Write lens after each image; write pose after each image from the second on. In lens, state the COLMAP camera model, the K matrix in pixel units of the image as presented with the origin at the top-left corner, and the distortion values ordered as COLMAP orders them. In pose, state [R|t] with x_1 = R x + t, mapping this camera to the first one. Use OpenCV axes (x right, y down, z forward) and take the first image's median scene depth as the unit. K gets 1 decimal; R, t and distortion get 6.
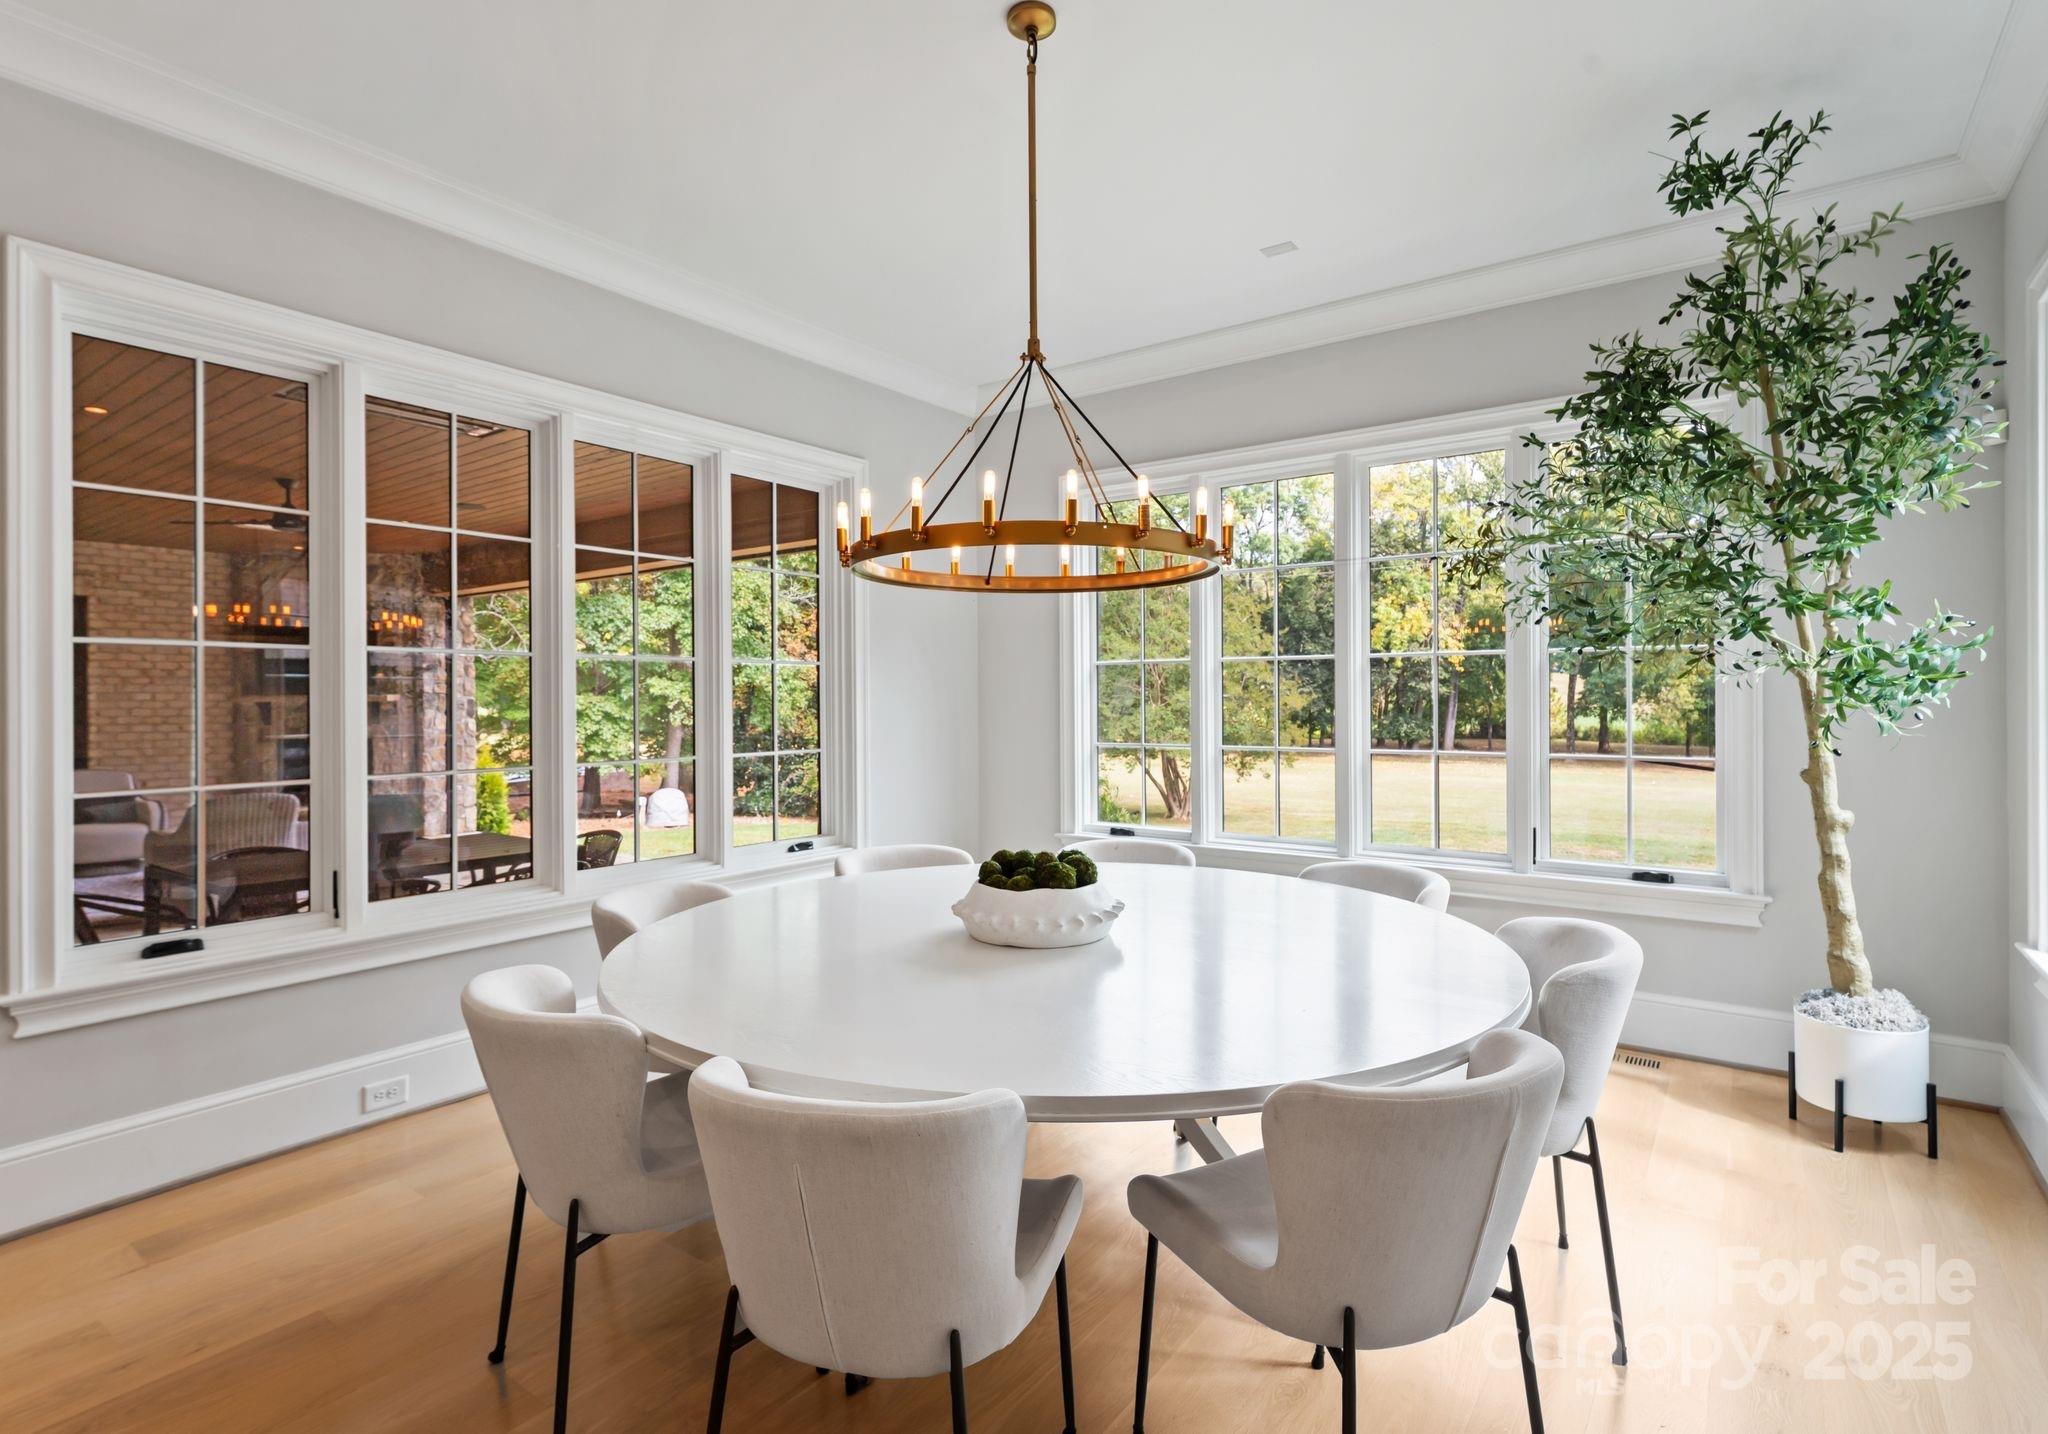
lens RADIAL K [[1014.5, 0, 1020.6], [0, 1014.5, 703.1], [0, 0, 1]] dist [0.004778, 0.001006]
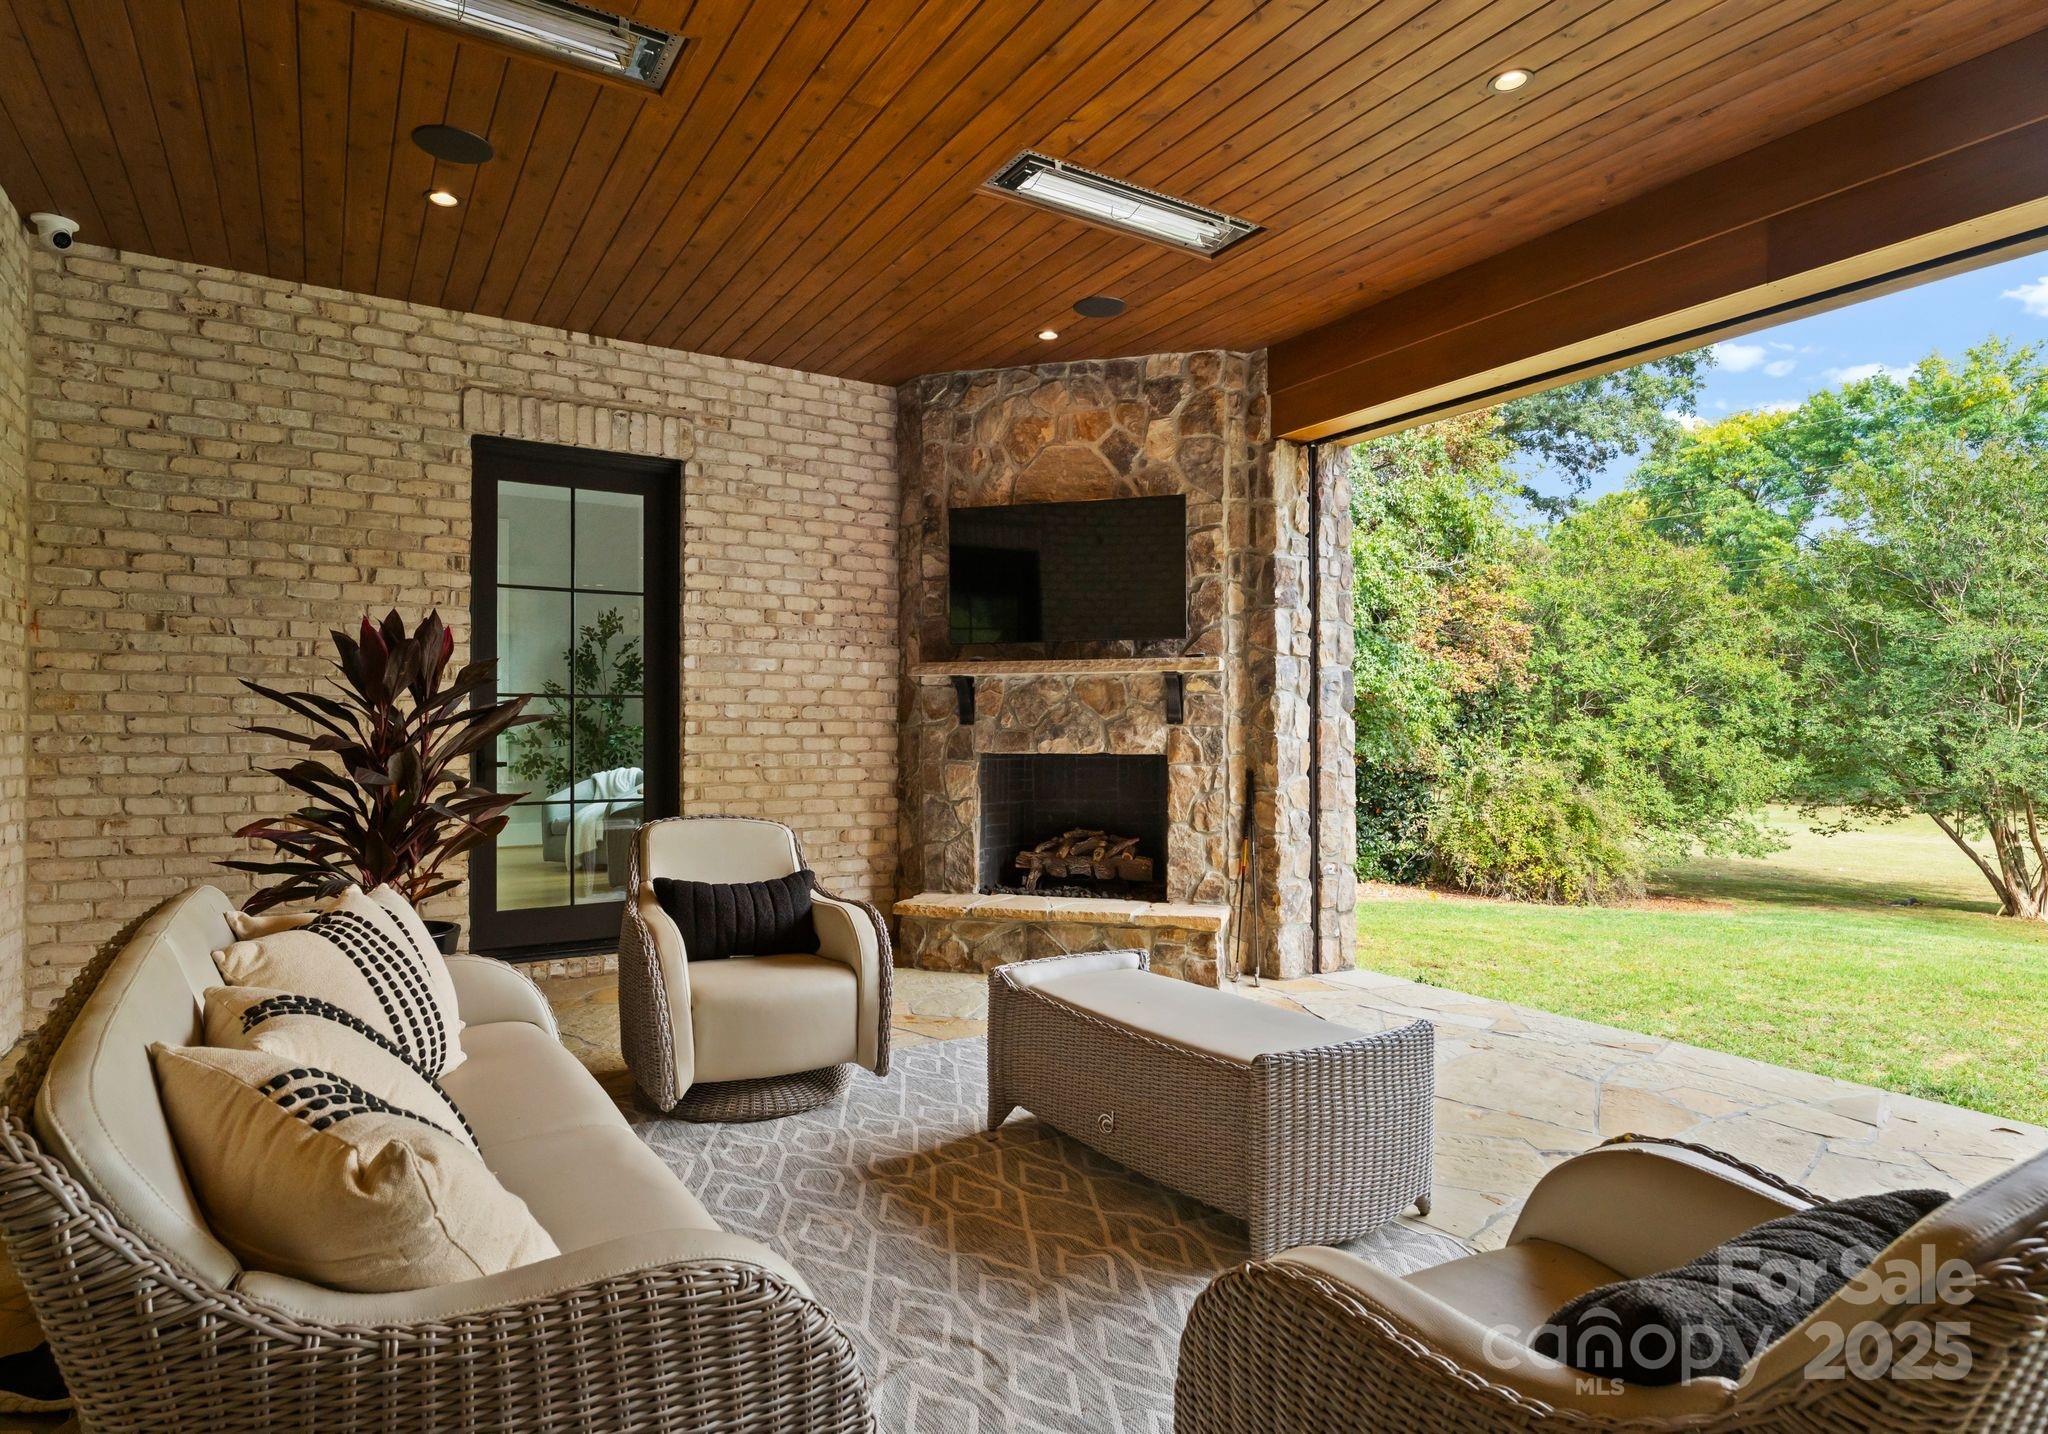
lens RADIAL K [[1115.2, 0, 1025.4], [0, 1115.2, 724.5], [0, 0, 1]] dist [-0.003614, -0.000368]
pose [[0.930370, 0.000725, -0.366620, -0.538164], [-0.004446, 0.999947, -0.009304, 0.027423], [0.366594, 0.010286, 0.930324, 0.533871]]
